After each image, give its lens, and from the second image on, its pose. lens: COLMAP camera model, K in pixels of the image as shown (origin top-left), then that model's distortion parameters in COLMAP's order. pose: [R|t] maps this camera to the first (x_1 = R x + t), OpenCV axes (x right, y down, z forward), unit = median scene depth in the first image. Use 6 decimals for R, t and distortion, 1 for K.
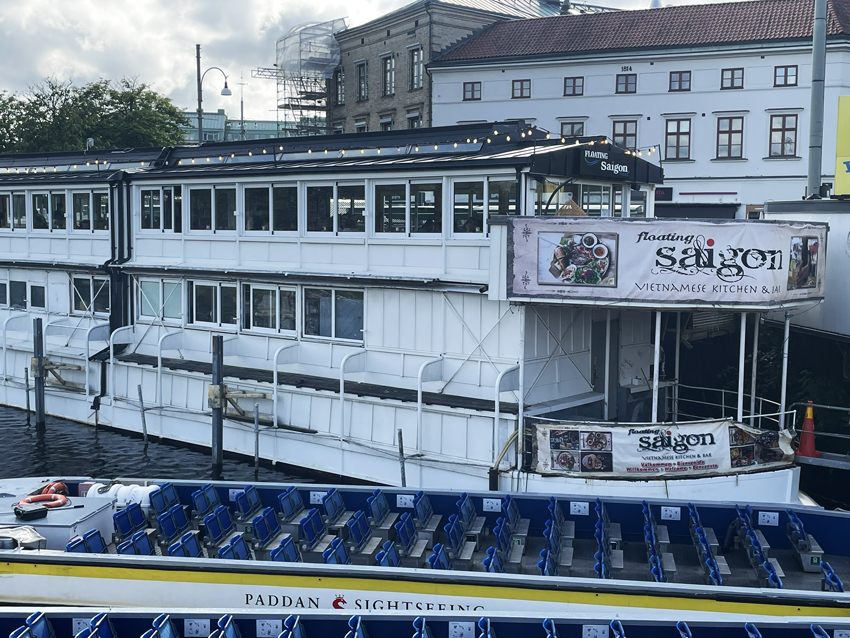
lens RADIAL K [[1058.8, 0, 435.5], [0, 1058.8, 301.2], [0, 0, 1]] dist [0.092101, 0.000000]
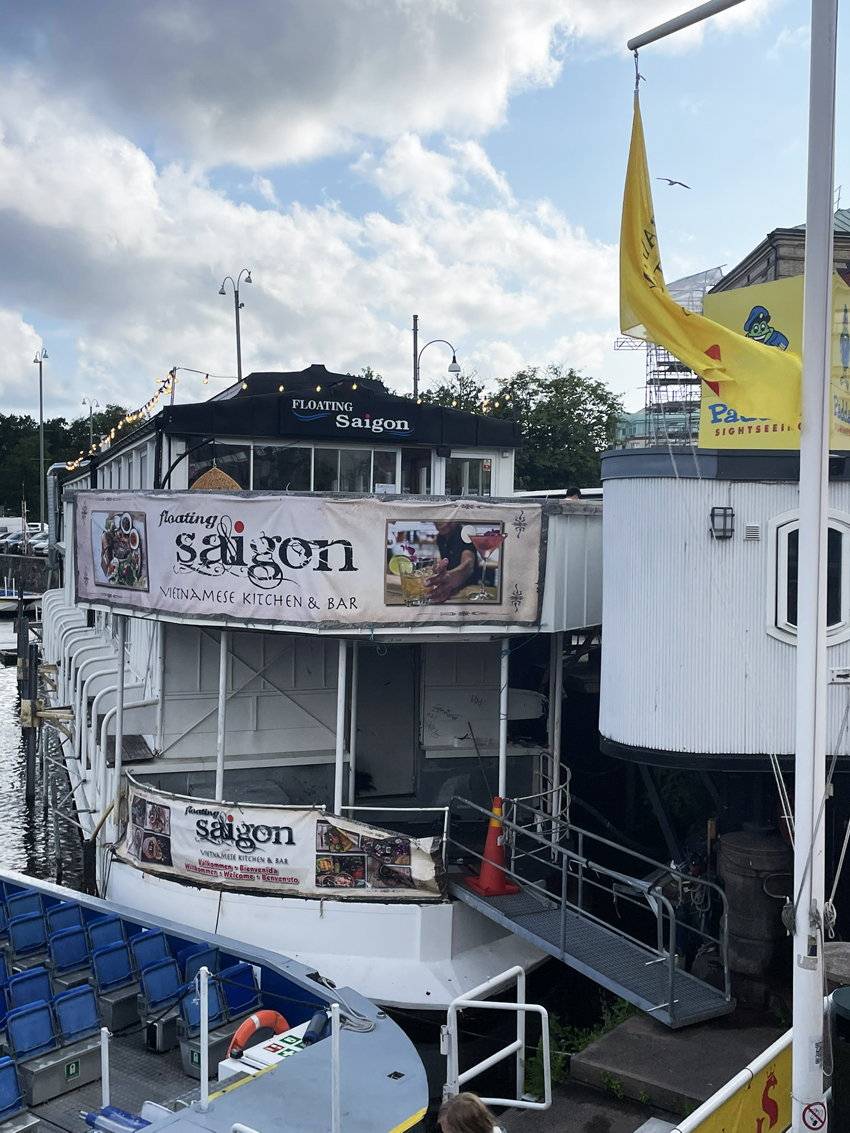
lens RADIAL K [[1211.0, 0, 432.0], [0, 1211.0, 545.5], [0, 0, 1]] dist [0.055985, 0.000000]
pose [[0.853582, 0.011724, -0.520826, 0.705058], [-0.043452, 0.997865, -0.048750, -0.012245], [0.519143, 0.064243, 0.852270, 0.413631]]
